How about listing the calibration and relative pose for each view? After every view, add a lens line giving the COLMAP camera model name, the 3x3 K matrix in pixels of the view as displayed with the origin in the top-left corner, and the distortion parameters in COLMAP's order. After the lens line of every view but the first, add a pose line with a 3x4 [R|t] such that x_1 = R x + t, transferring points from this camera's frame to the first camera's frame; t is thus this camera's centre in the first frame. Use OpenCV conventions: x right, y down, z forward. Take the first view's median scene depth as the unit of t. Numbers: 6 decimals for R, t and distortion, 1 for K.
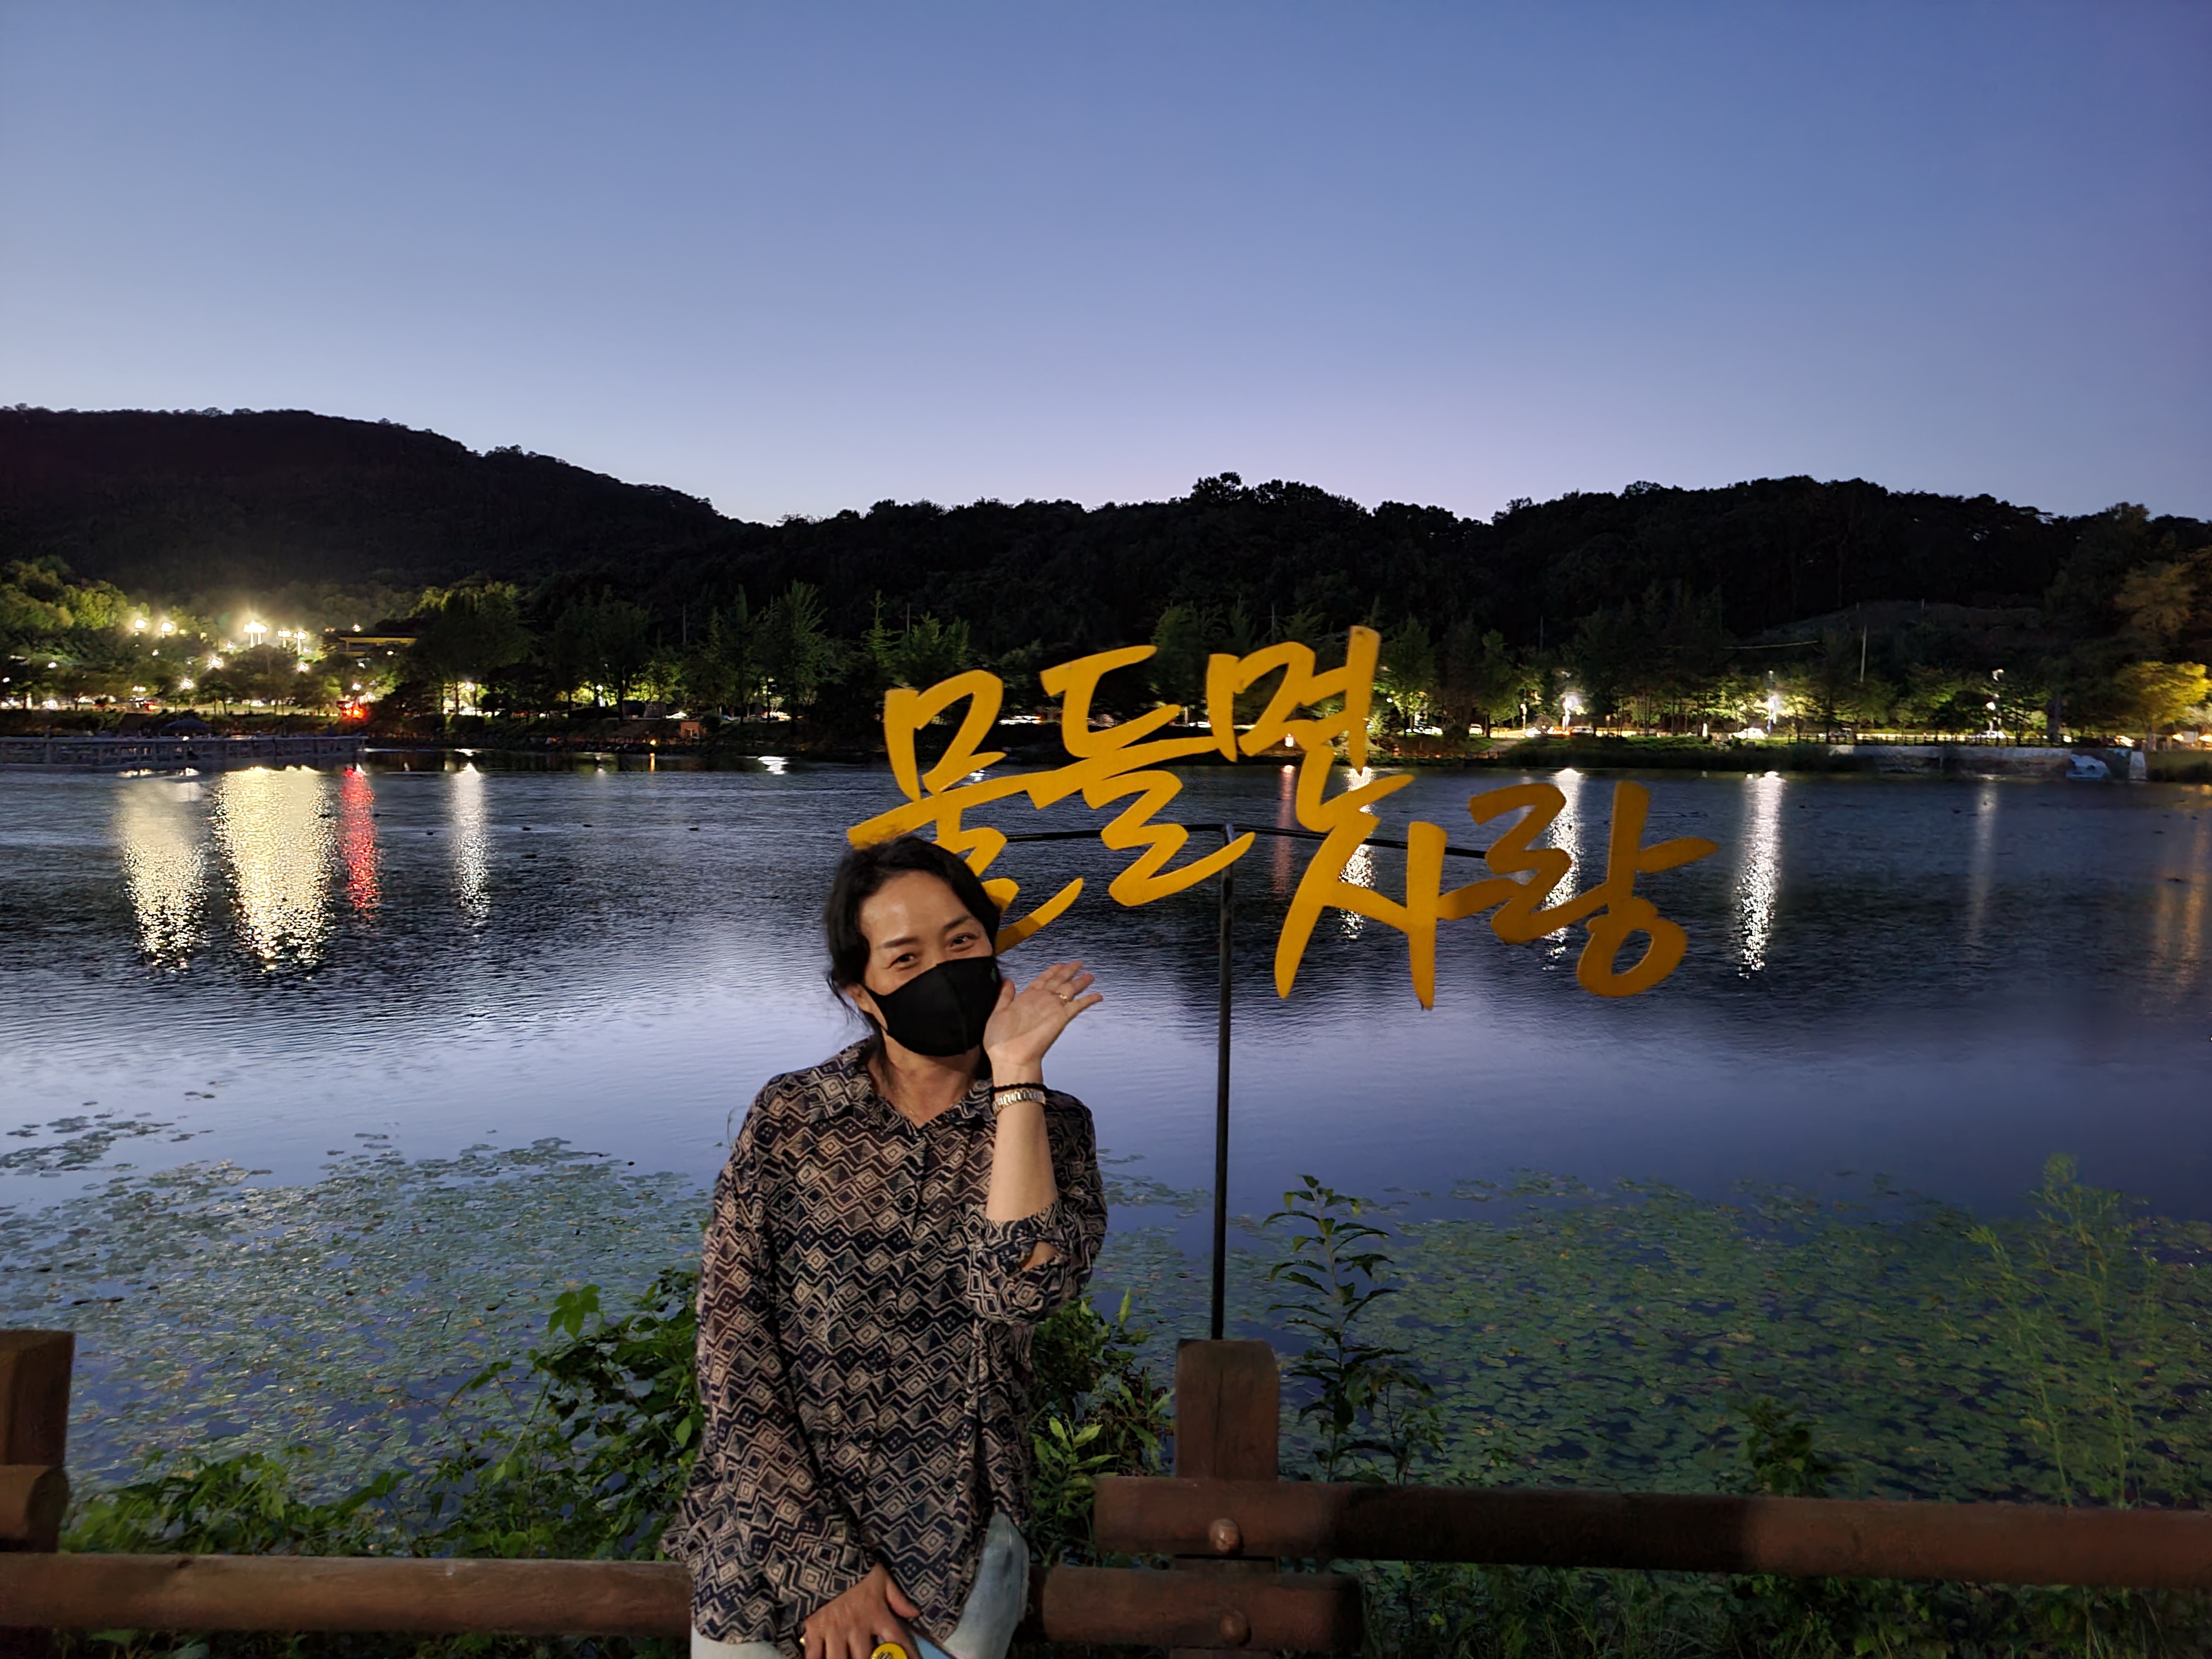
lens RADIAL K [[1685.5, 0, 1090.3], [0, 1685.5, 829.3], [0, 0, 1]] dist [0.048029, -0.008492]
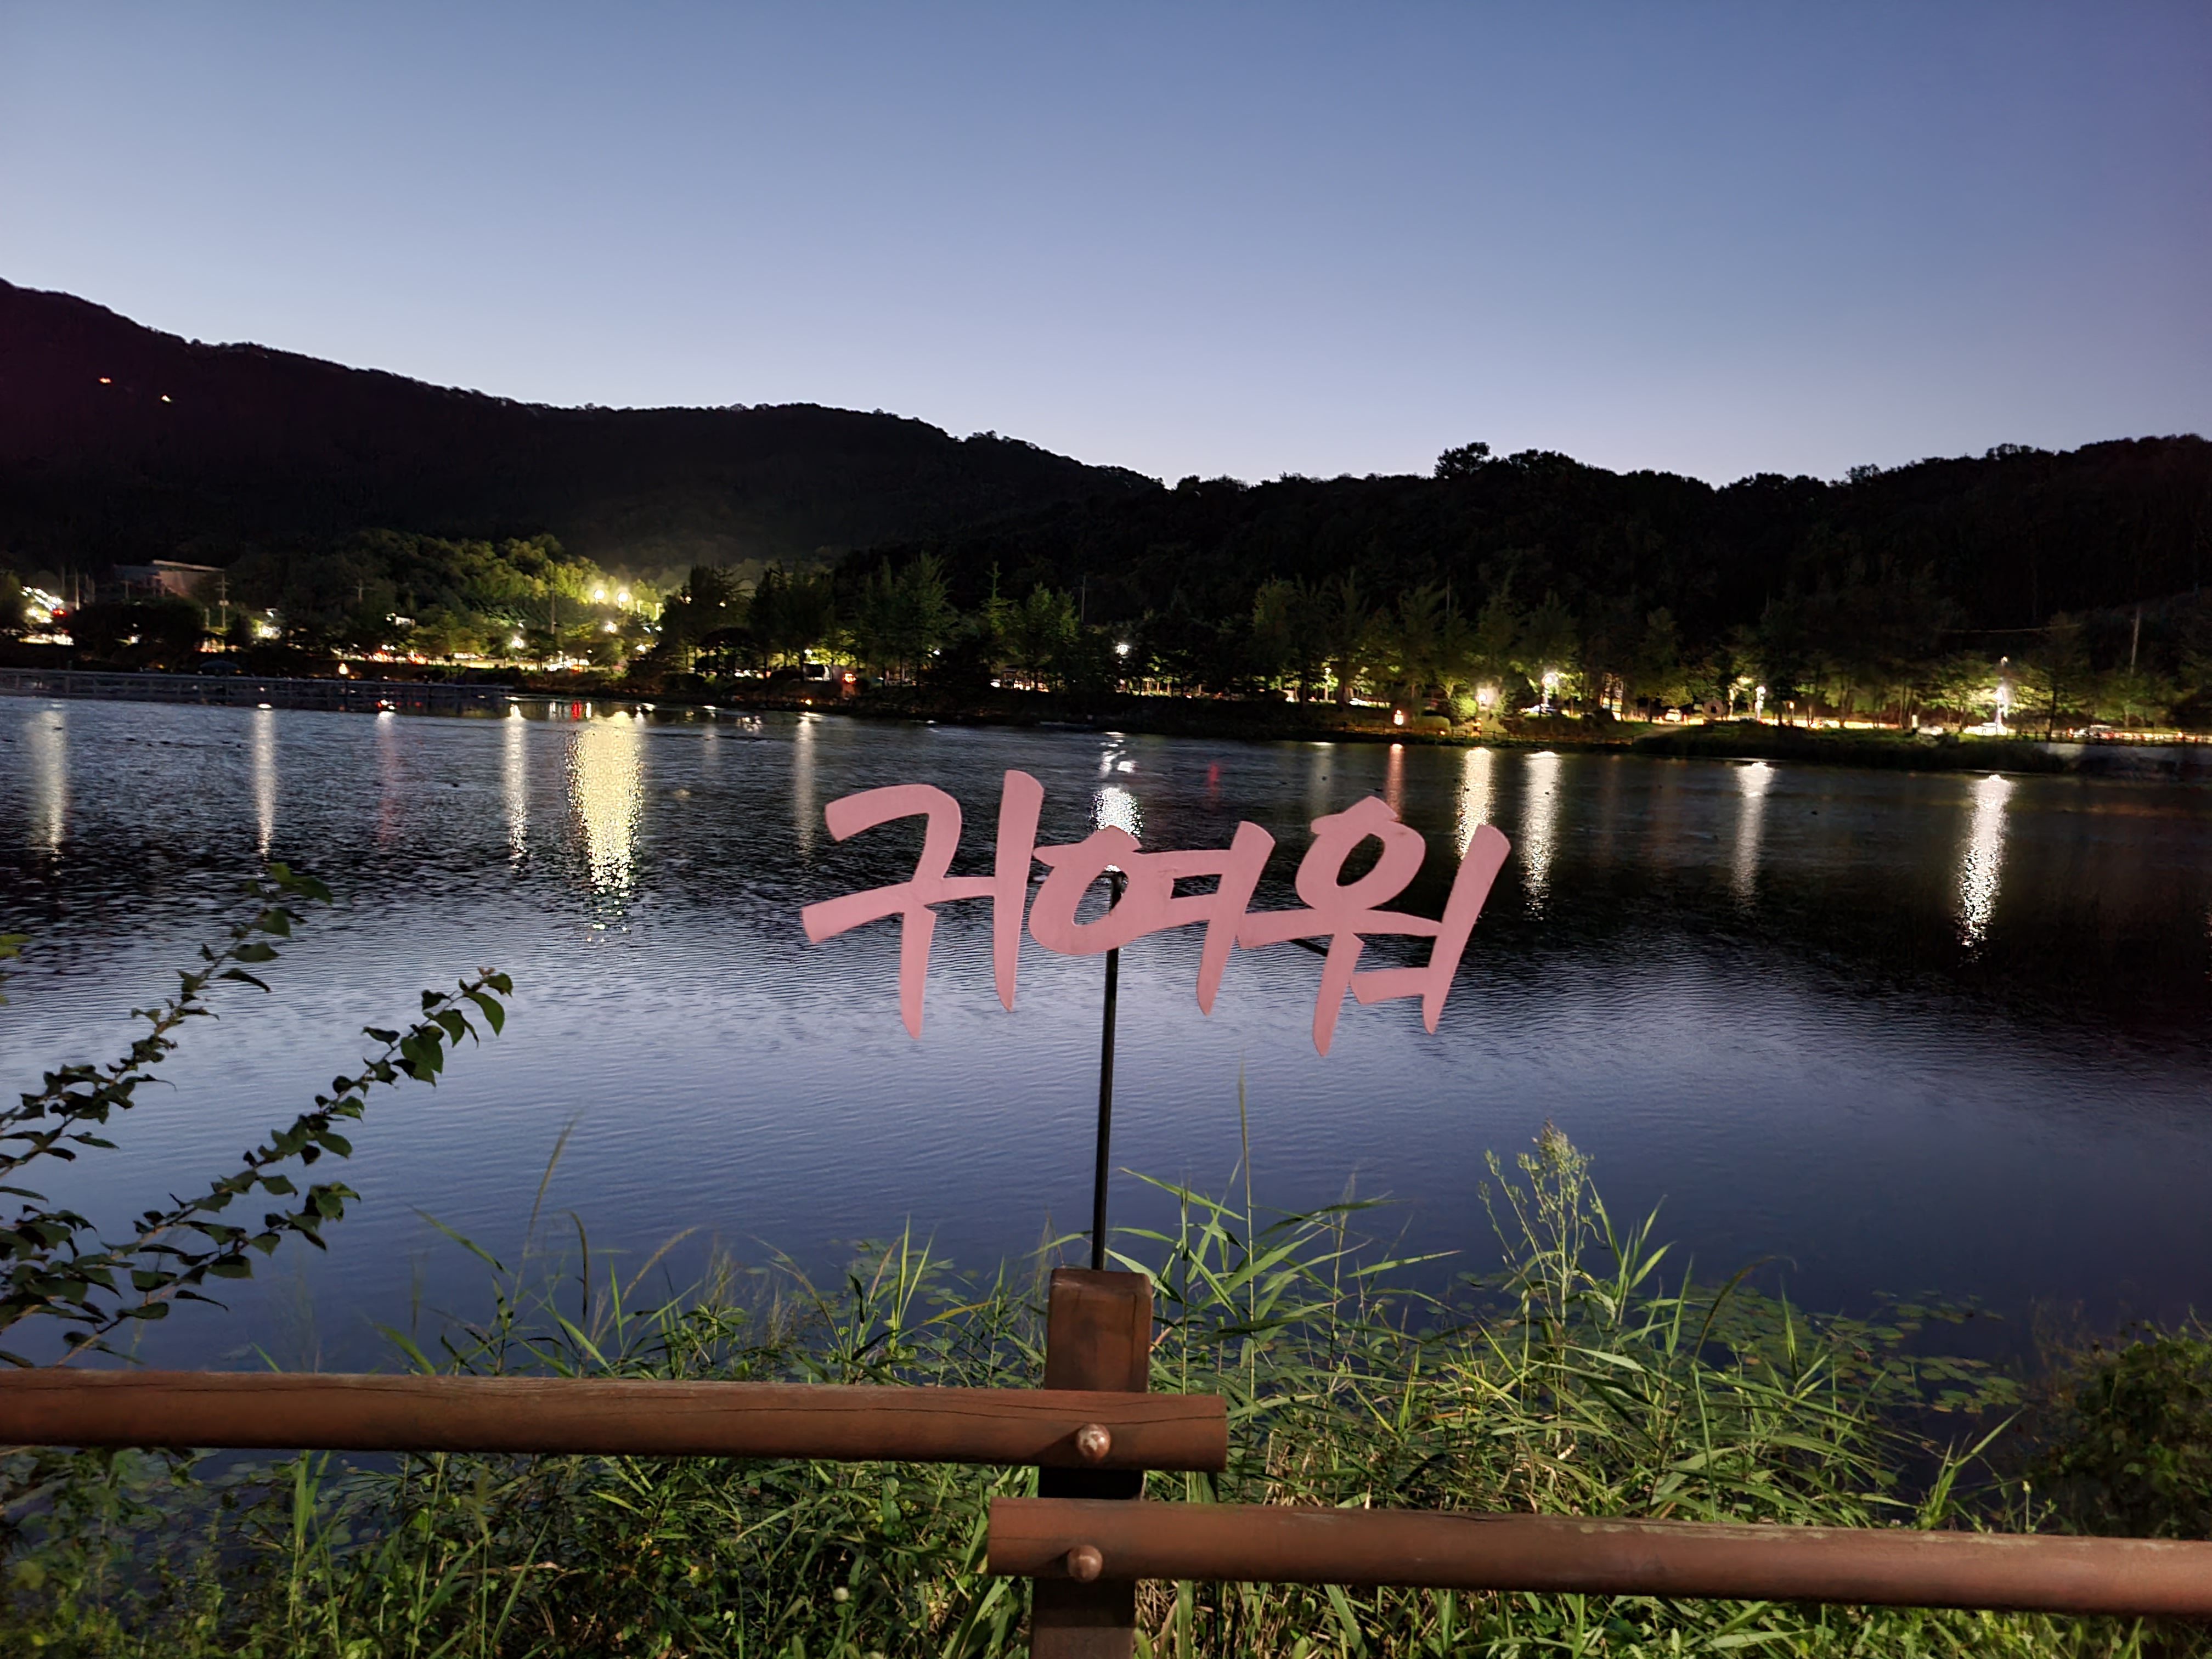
lens RADIAL K [[1699.3, 0, 1096.7], [0, 1699.3, 805.8], [0, 0, 1]] dist [0.048619, -0.009012]
pose [[0.959442, 0.044958, -0.278298, 0.153514], [-0.045753, 0.998946, 0.003639, 0.001368], [0.278169, 0.009241, 0.960488, 0.009380]]
